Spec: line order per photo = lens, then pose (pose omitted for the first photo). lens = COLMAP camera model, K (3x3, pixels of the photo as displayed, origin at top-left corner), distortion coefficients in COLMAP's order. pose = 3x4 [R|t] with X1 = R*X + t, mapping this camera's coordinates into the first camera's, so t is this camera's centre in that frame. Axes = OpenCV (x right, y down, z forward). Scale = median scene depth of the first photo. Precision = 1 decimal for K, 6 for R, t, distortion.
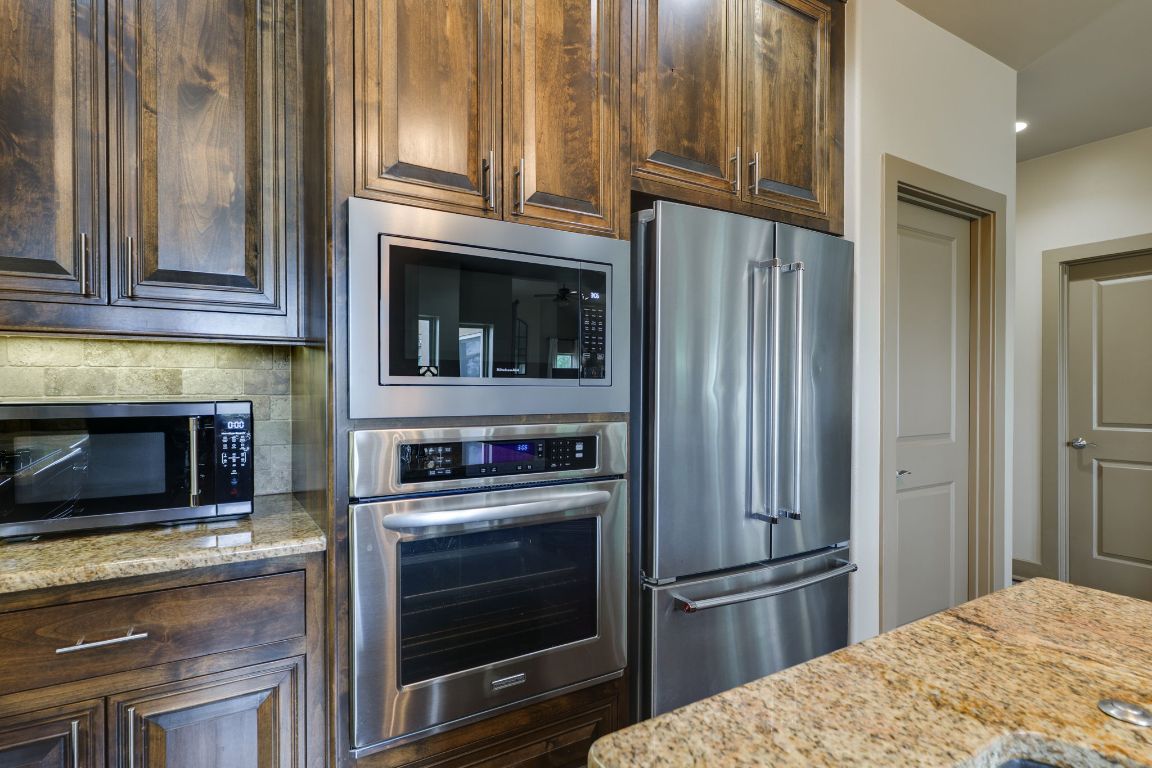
lens RADIAL K [[604.2, 0, 576.0], [0, 604.2, 388.8], [0, 0, 1]] dist [0.001354, 0.000079]
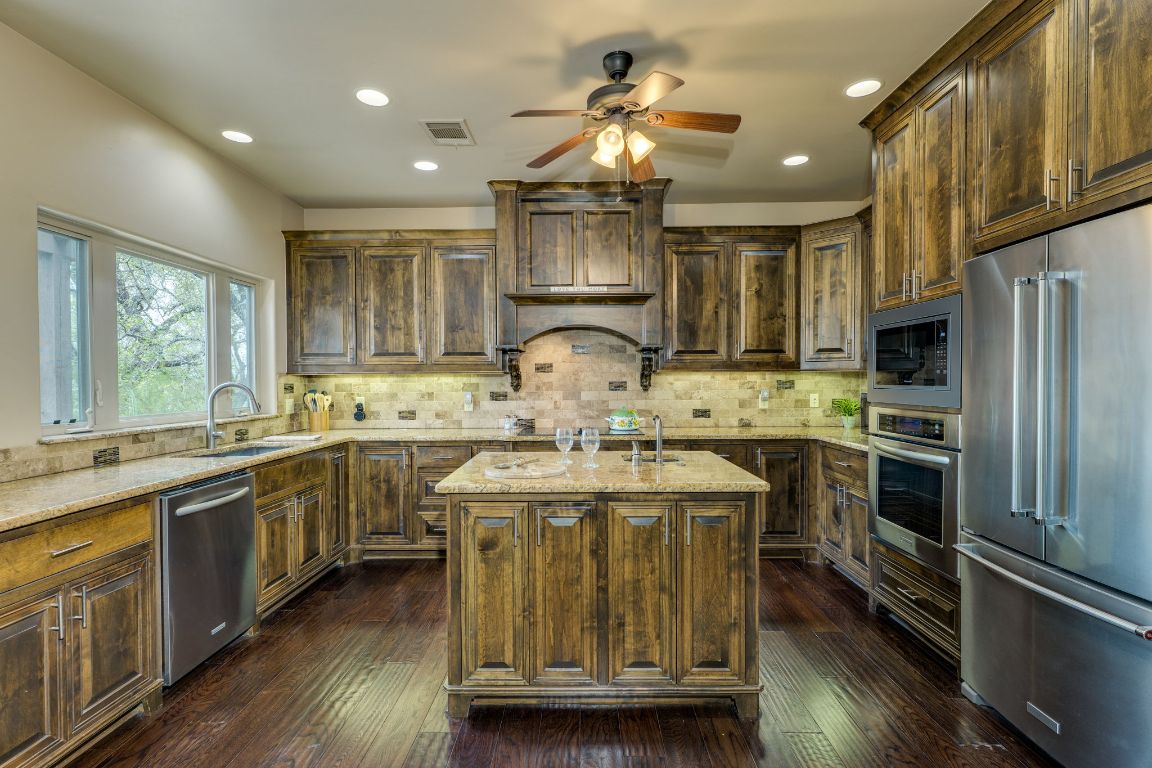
lens RADIAL K [[543.2, 0, 576.7], [0, 543.2, 387.3], [0, 0, 1]] dist [-0.000032, -0.000517]
pose [[-0.537080, 0.011372, -0.843455, 1.787750], [-0.002335, 0.999885, 0.014968, -0.033639], [0.843528, 0.010009, -0.536992, 0.956035]]
